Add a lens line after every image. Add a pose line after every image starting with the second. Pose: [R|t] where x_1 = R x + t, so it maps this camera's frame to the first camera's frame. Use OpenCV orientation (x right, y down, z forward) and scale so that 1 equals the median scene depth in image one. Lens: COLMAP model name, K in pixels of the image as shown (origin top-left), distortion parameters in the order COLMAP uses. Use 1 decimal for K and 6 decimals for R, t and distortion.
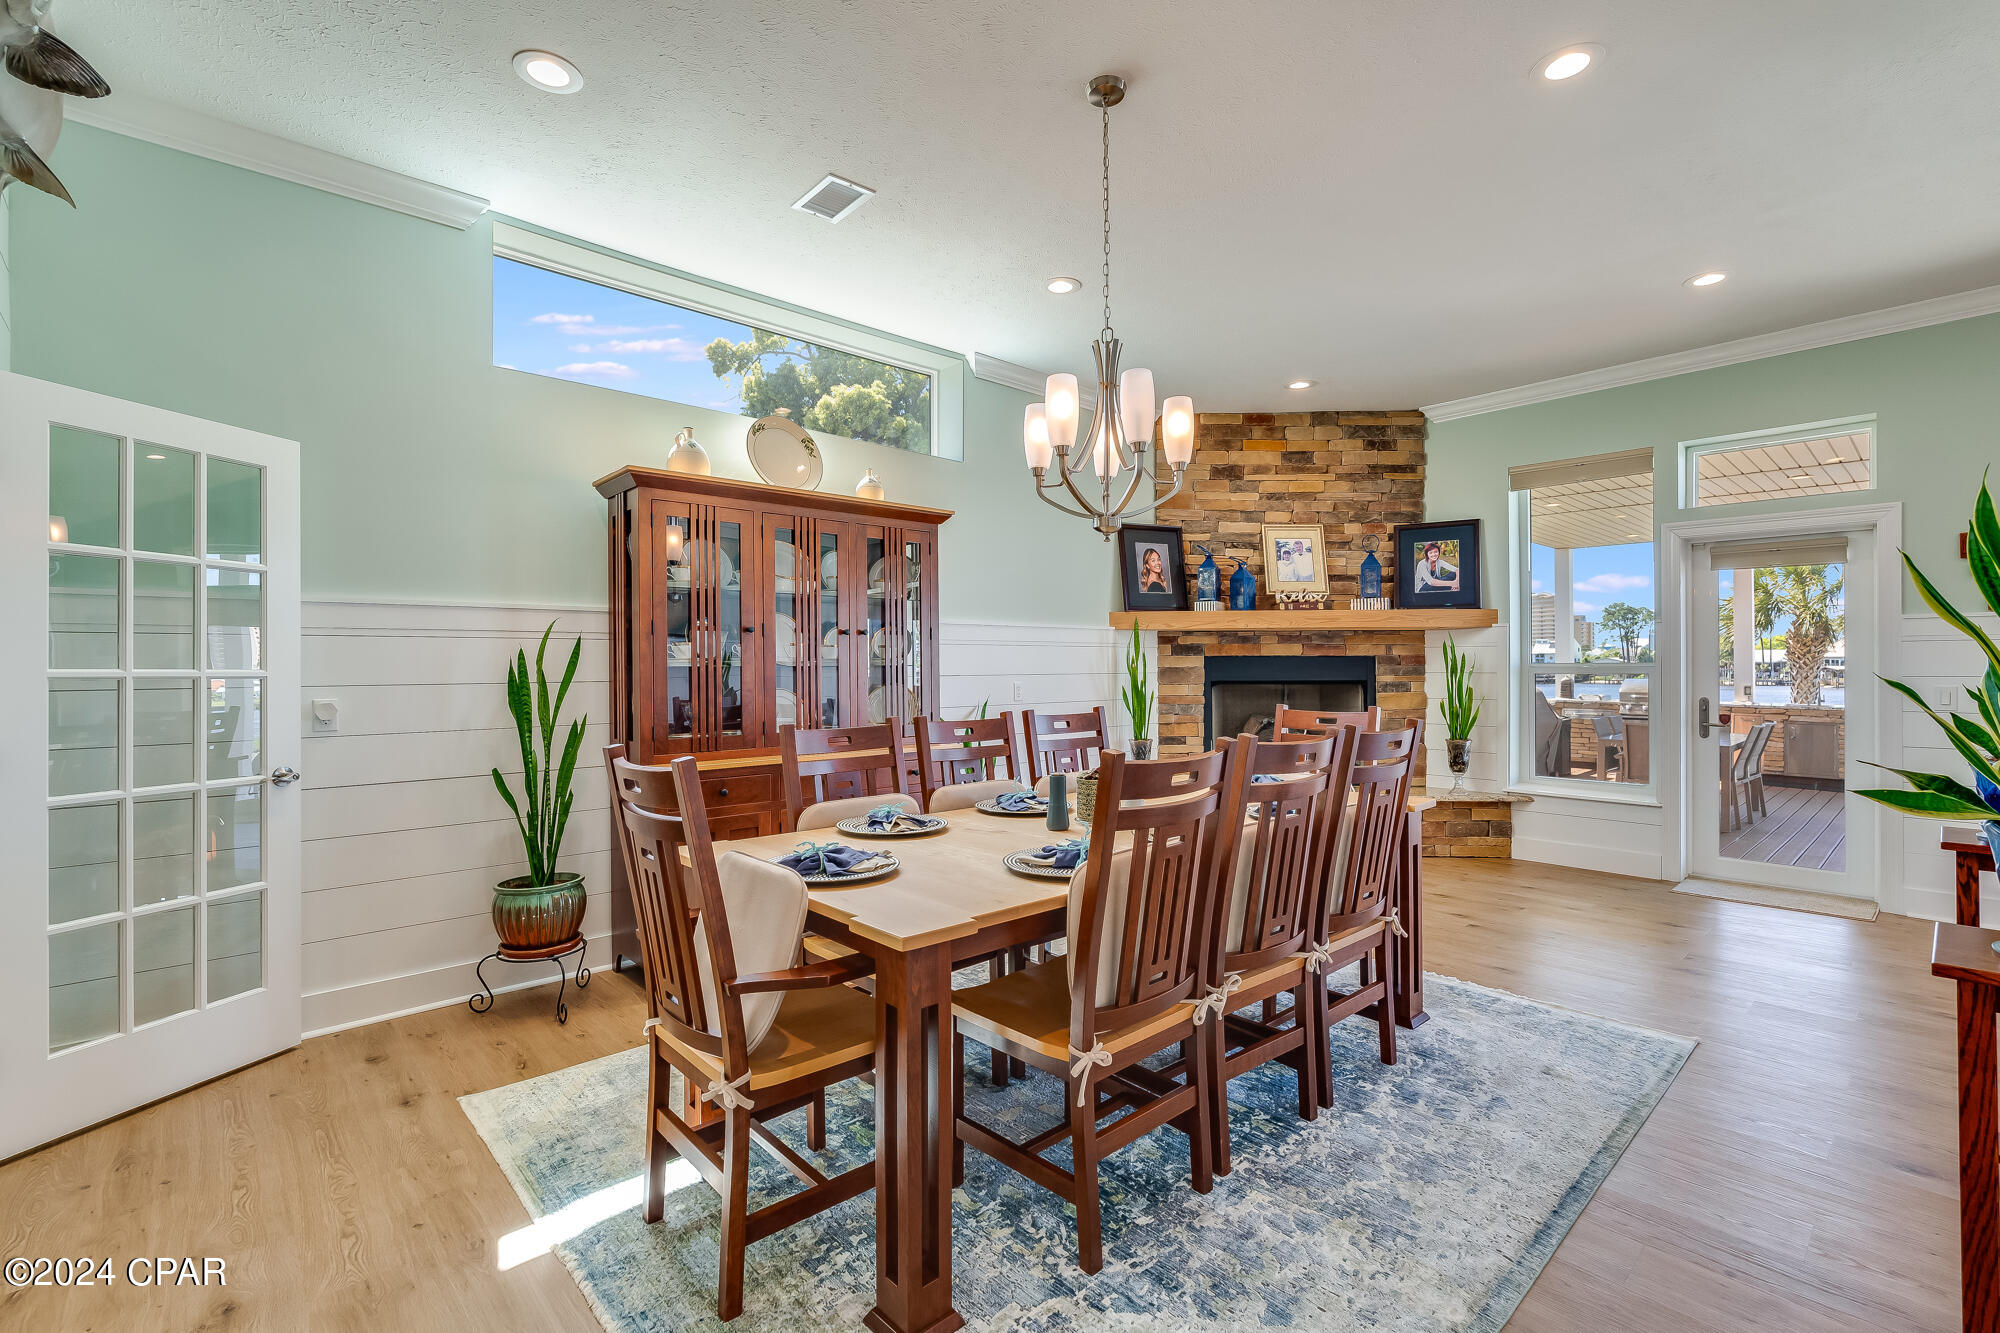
lens RADIAL K [[886.9, 0, 998.8], [0, 886.9, 660.6], [0, 0, 1]] dist [-0.003135, 0.000188]
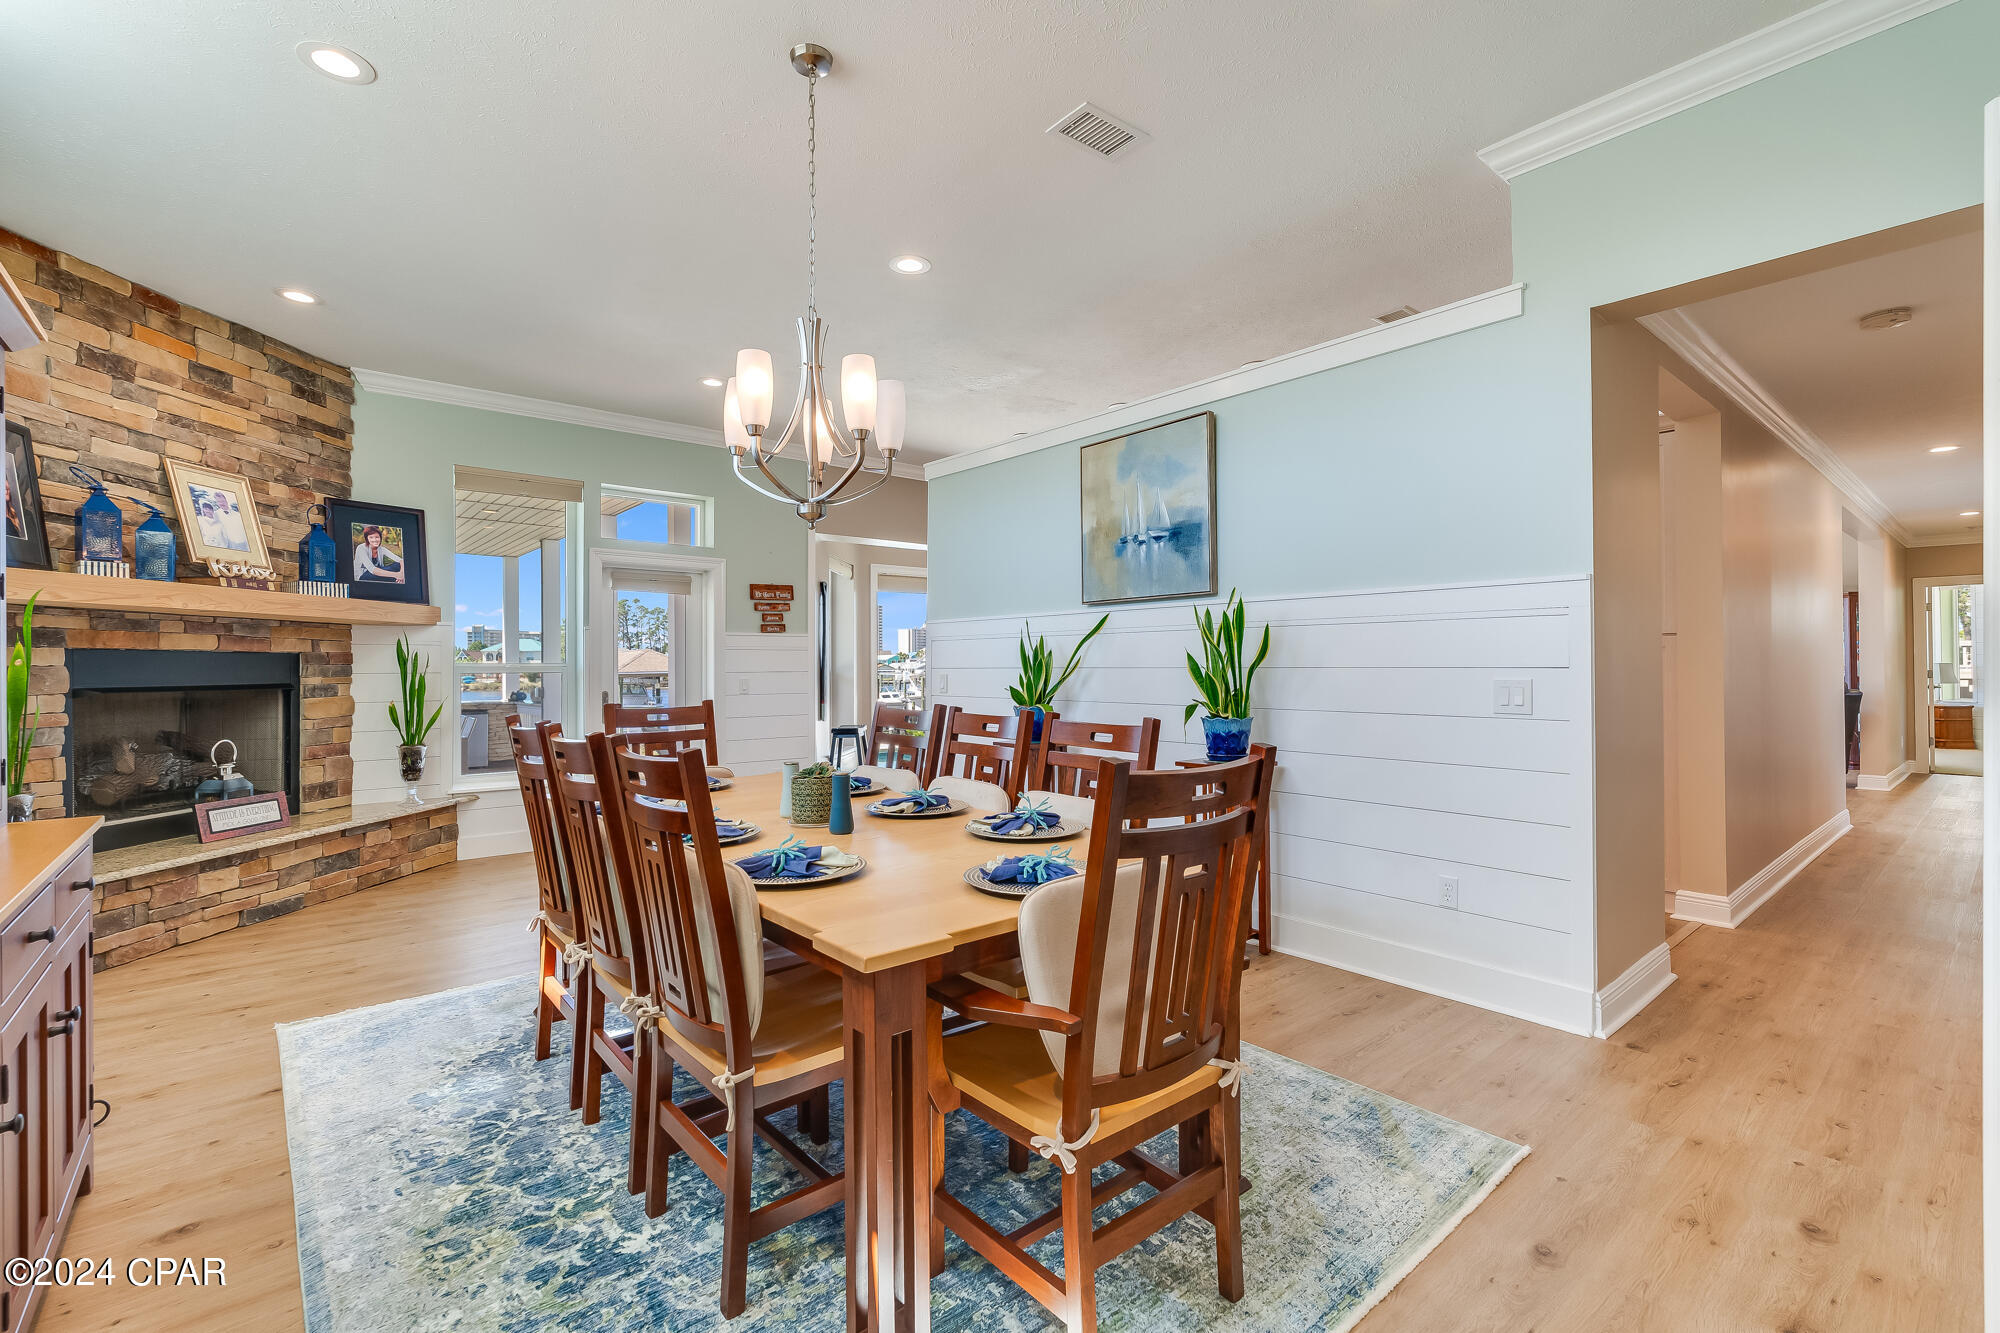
lens RADIAL K [[886.9, 0, 998.8], [0, 886.9, 660.6], [0, 0, 1]] dist [-0.003135, 0.000188]
pose [[0.050368, 0.009739, 0.998683, -0.351292], [-0.005200, 0.999941, -0.009489, 0.006062], [-0.998717, -0.004715, 0.050416, 0.324242]]
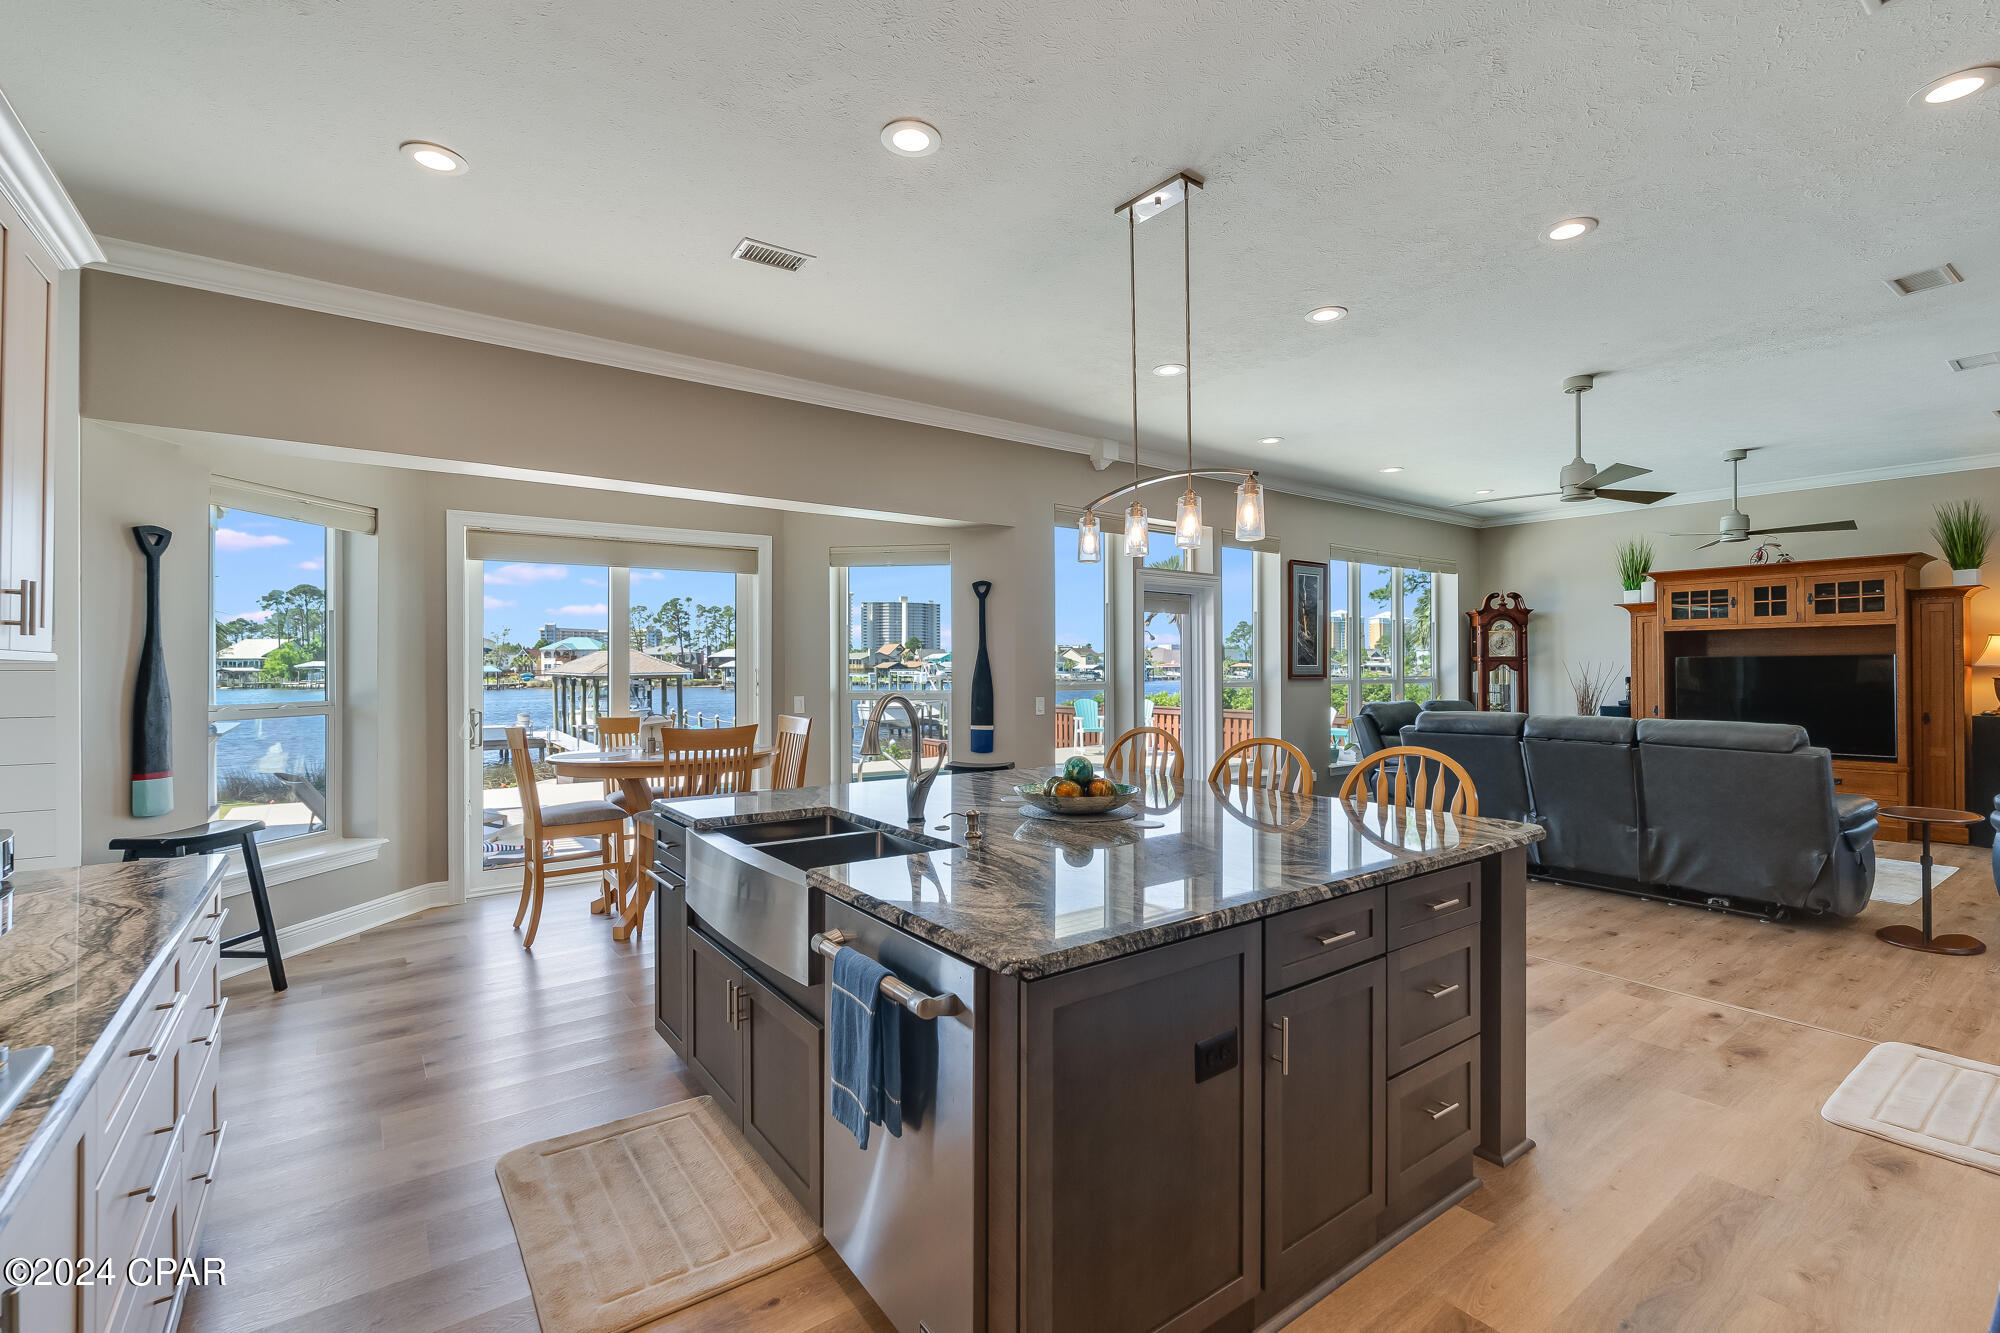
lens RADIAL K [[886.9, 0, 998.8], [0, 886.9, 660.6], [0, 0, 1]] dist [-0.003135, 0.000188]
pose [[0.114982, 0.007080, 0.993342, 0.340614], [-0.005571, 0.999963, -0.006483, -0.023615], [-0.993352, -0.004789, 0.115017, -0.001311]]
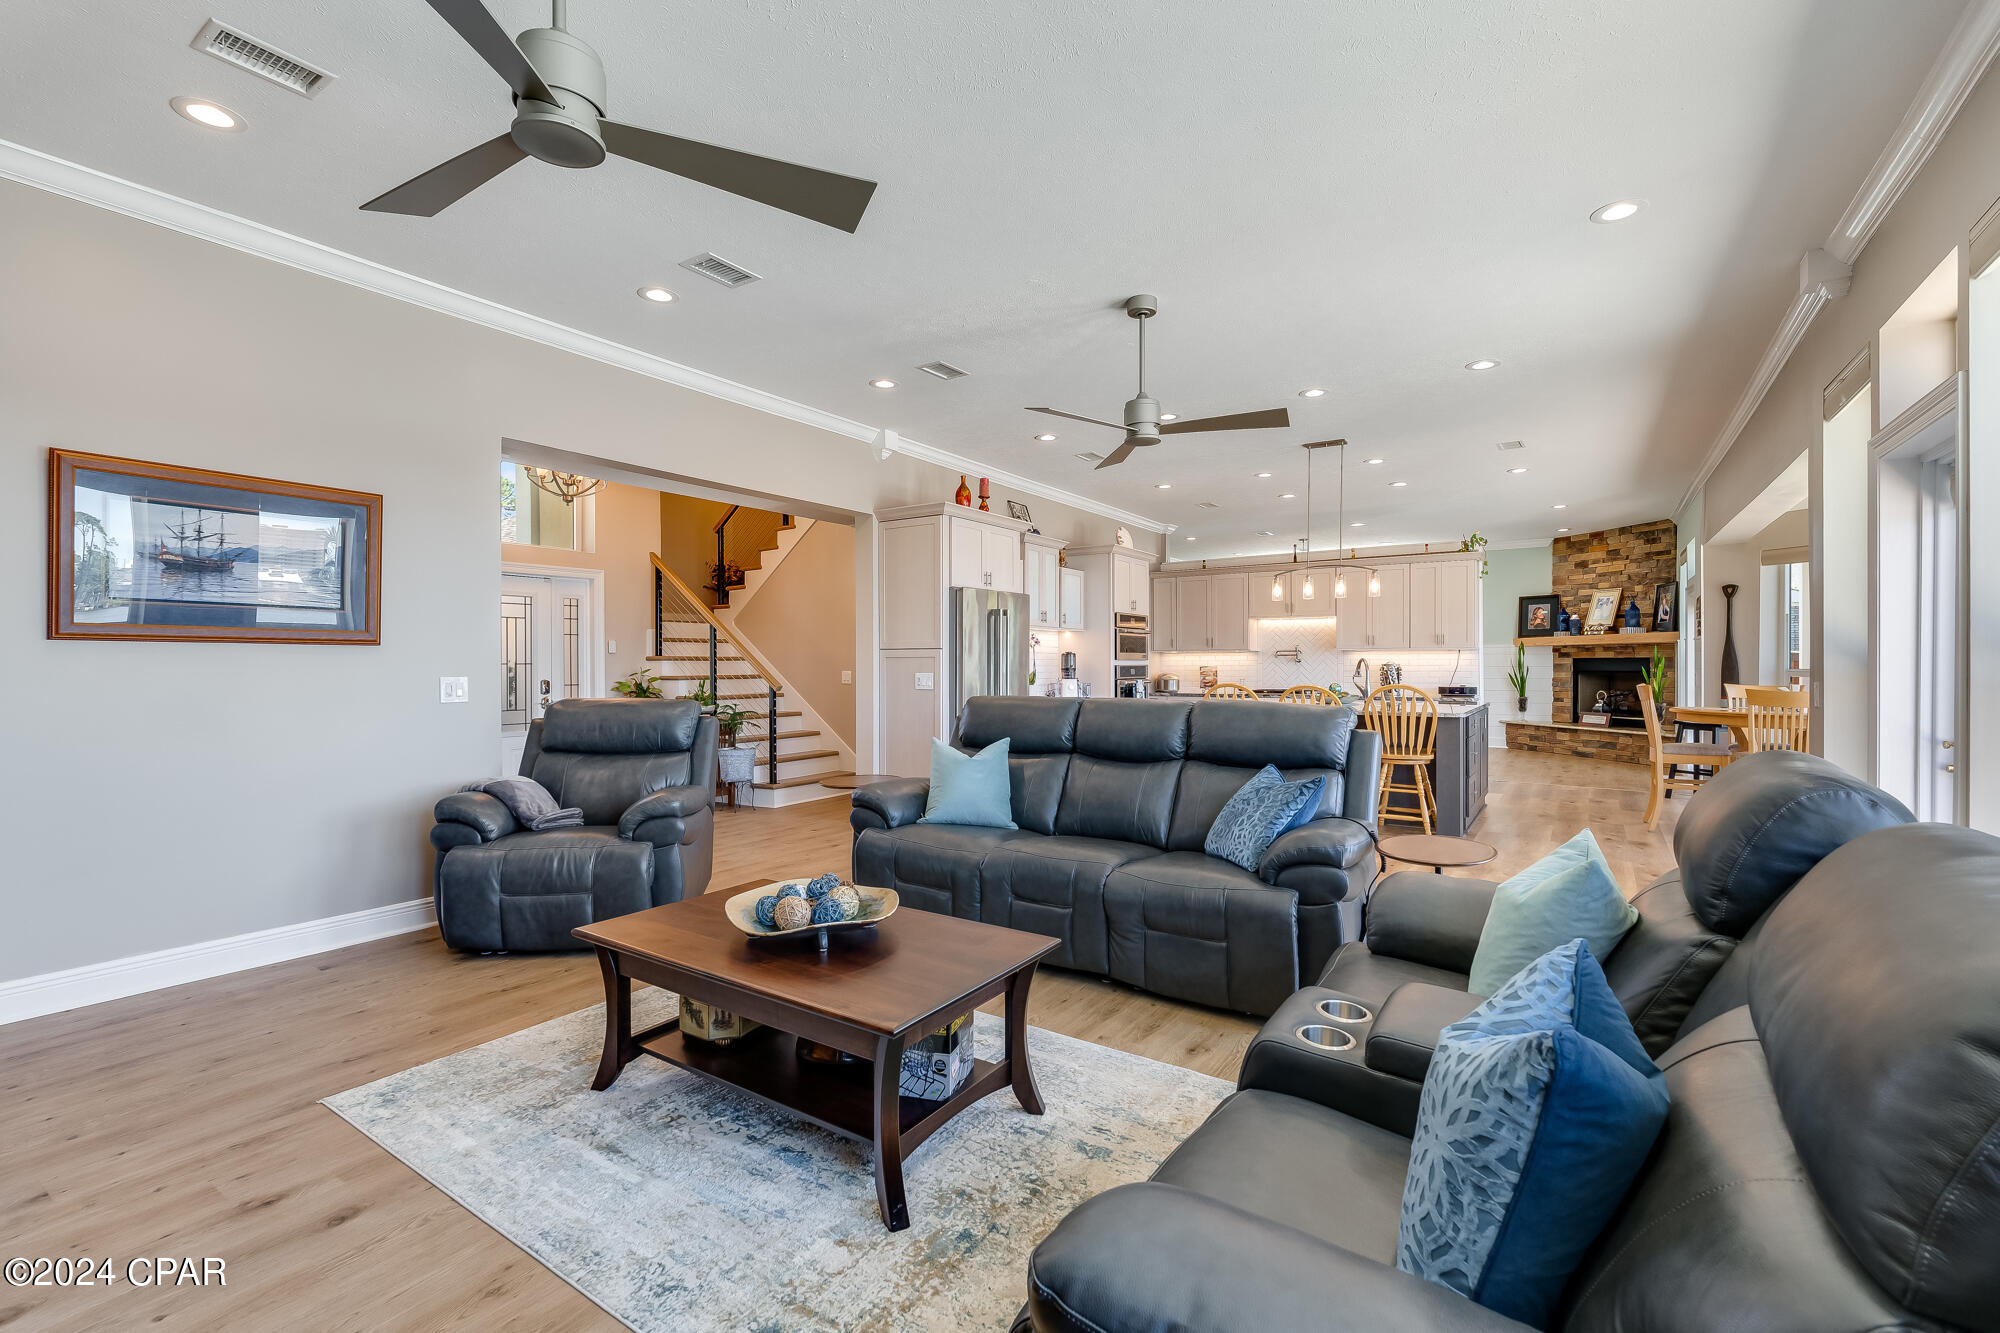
lens RADIAL K [[886.9, 0, 998.8], [0, 886.9, 660.6], [0, 0, 1]] dist [-0.003135, 0.000188]
pose [[0.234217, -0.002063, -0.972182, 1.882831], [0.009891, 0.999951, 0.000260, -0.012614], [0.972134, -0.009676, 0.234226, -0.726283]]
